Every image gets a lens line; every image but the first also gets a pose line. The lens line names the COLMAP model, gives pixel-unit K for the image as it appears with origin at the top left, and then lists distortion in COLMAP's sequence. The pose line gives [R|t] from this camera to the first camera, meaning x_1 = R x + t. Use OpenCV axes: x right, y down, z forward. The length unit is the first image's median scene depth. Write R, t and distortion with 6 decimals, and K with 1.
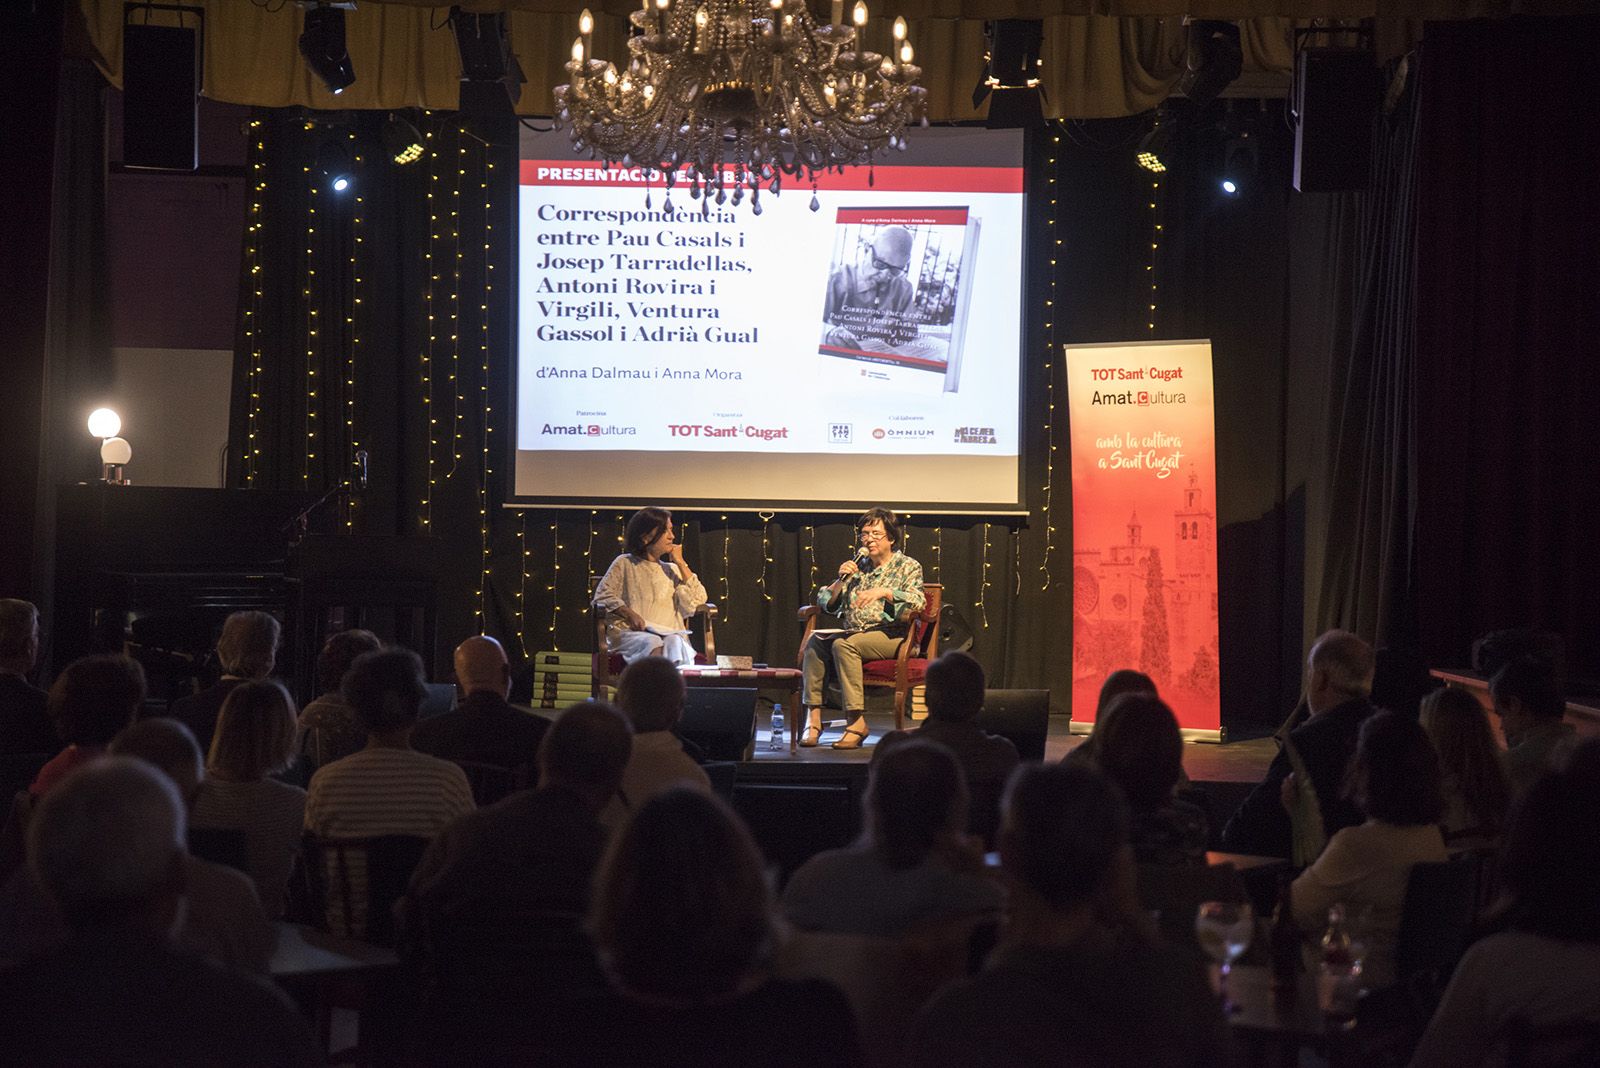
lens RADIAL K [[2849.2, 0, 823.5], [0, 2849.2, 536.6], [0, 0, 1]] dist [0.155464, 0.000000]
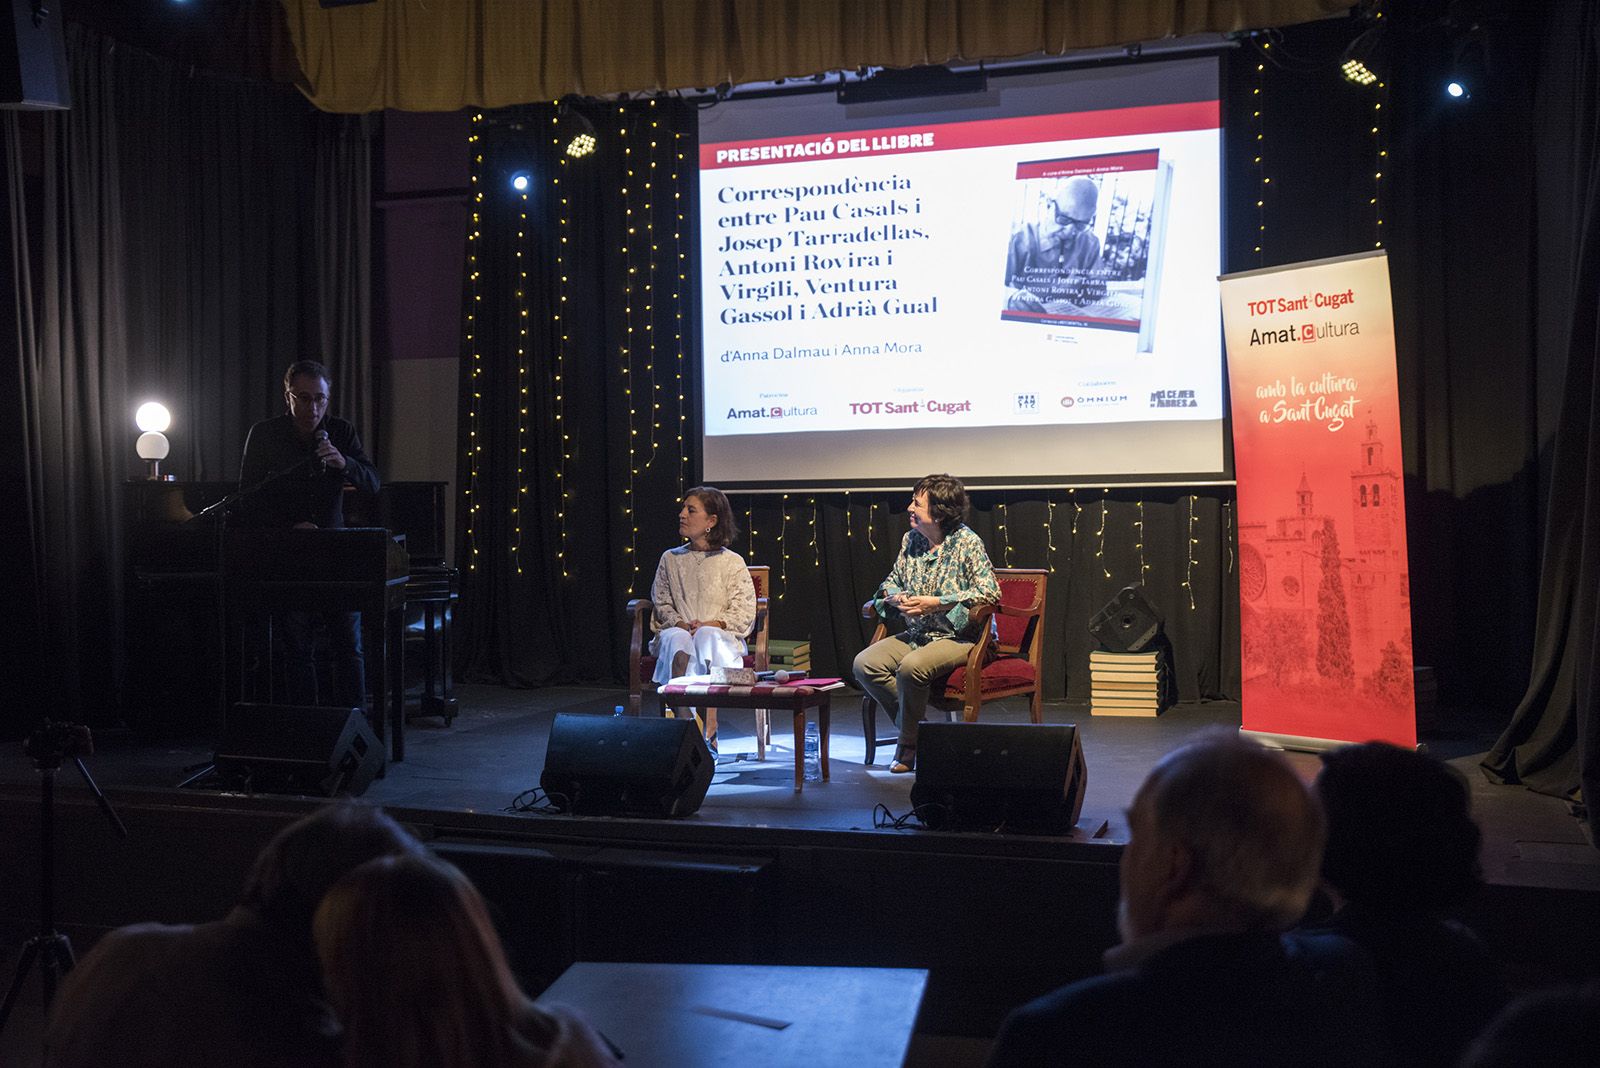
lens RADIAL K [[1728.7, 0, 801.0], [0, 1728.7, 523.2], [0, 0, 1]] dist [0.009865, 0.000000]
pose [[0.944940, -0.025335, -0.326261, 0.120336], [0.026219, 0.999655, -0.001691, 0.002001], [0.326191, -0.006956, 0.945278, 0.440722]]
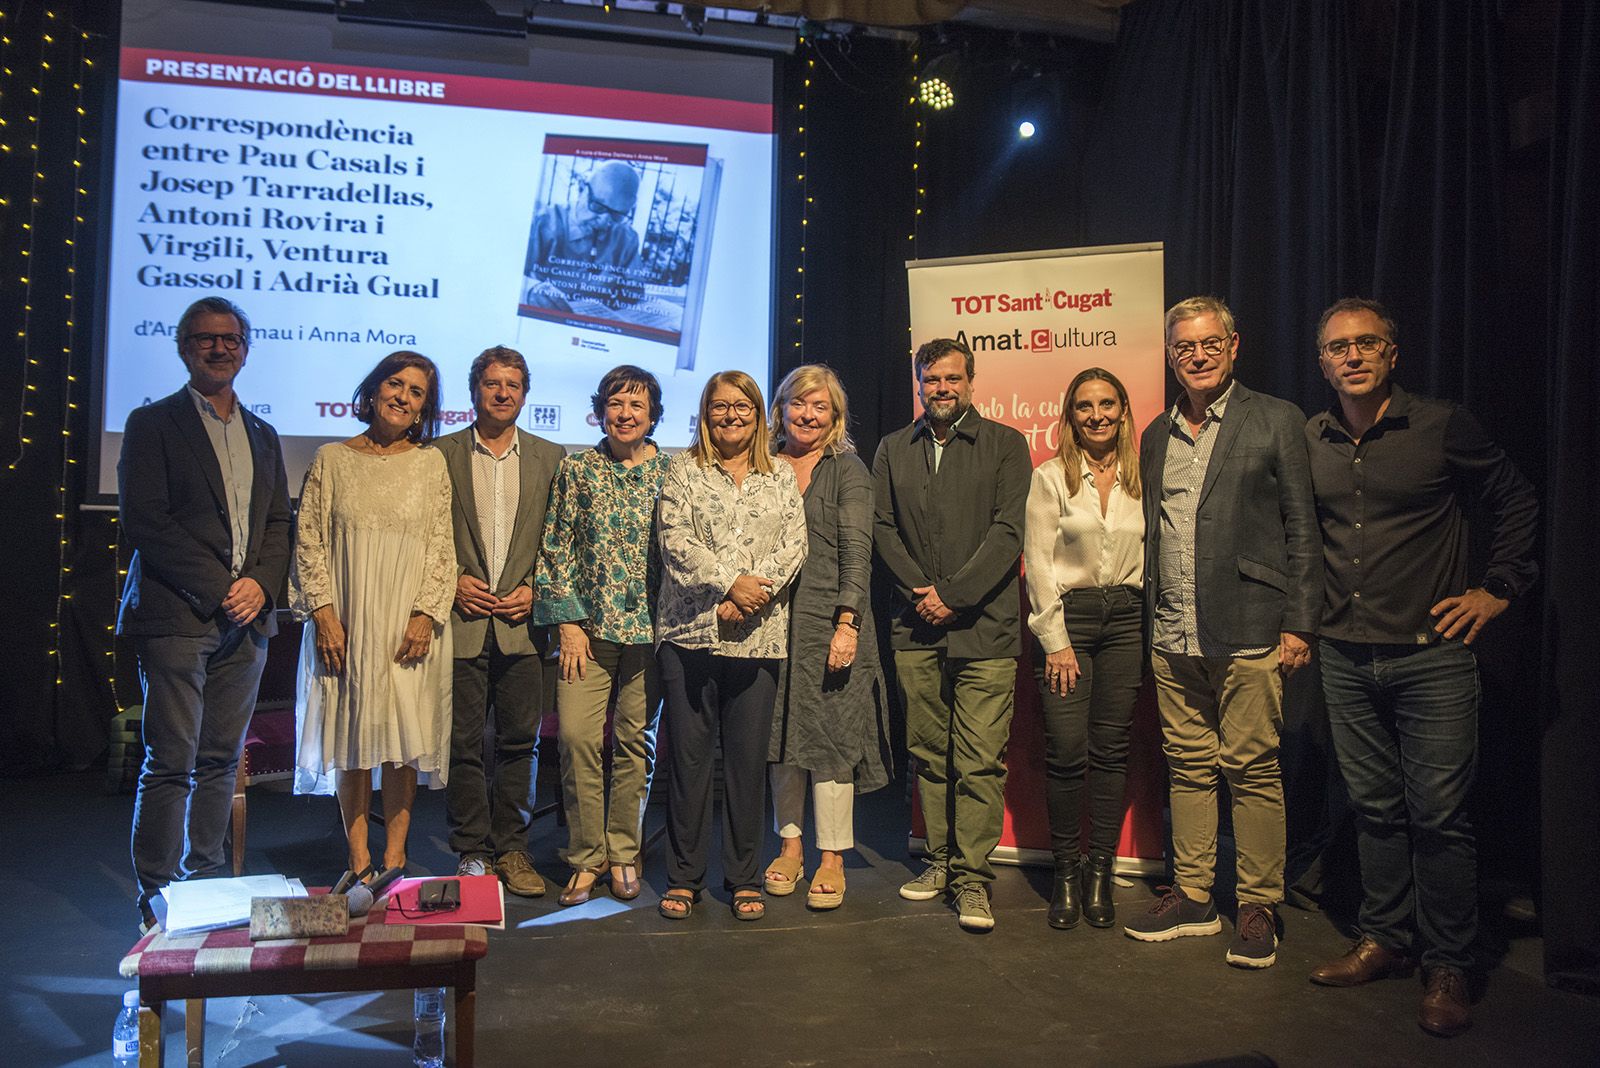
lens RADIAL K [[1159.0, 0, 749.0], [0, 1159.0, 499.3], [0, 0, 1]] dist [-0.117536, 0.081477]
pose [[0.978643, 0.008699, 0.205385, -0.004027], [-0.002053, 0.999468, -0.032552, -0.003842], [-0.205559, 0.031435, 0.978140, 0.682795]]
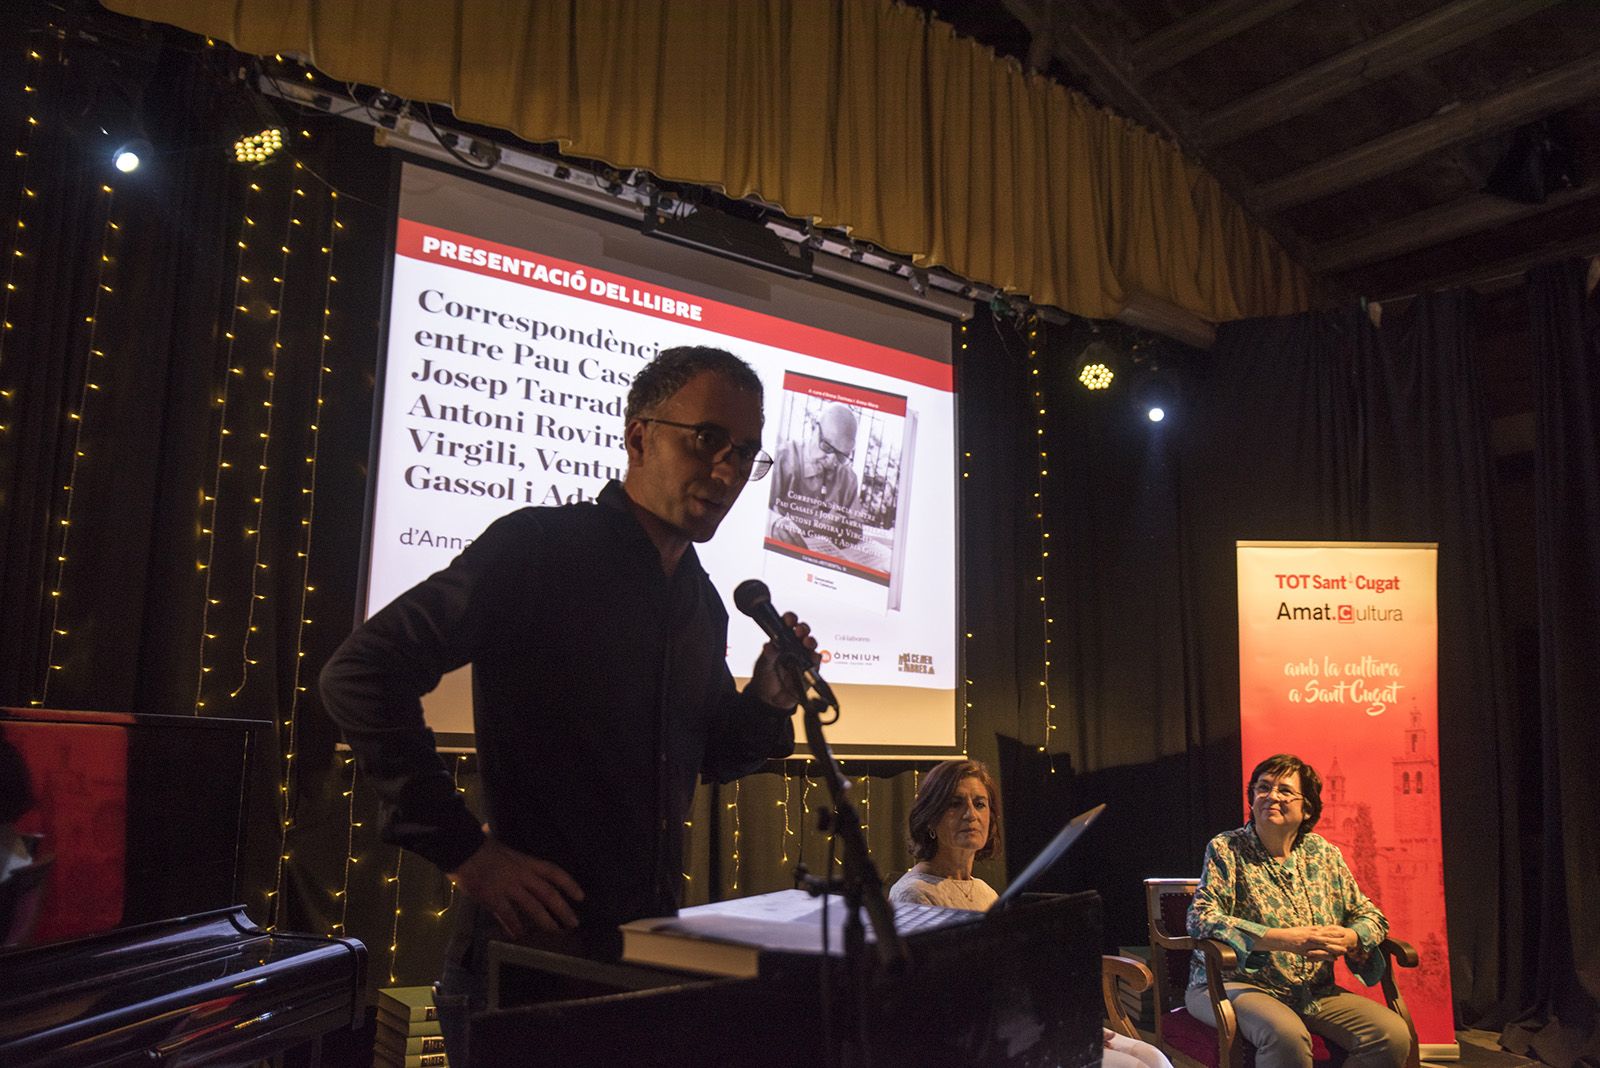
lens RADIAL K [[1226.5, 0, 801.3], [0, 1226.5, 527.6], [0, 0, 1]] dist [-0.100860, 0.090271]
pose [[0.814157, 0.103786, 0.571294, -0.182576], [-0.000282, 0.983966, -0.178353, -0.010914], [-0.580645, 0.145046, 0.801132, 0.730615]]
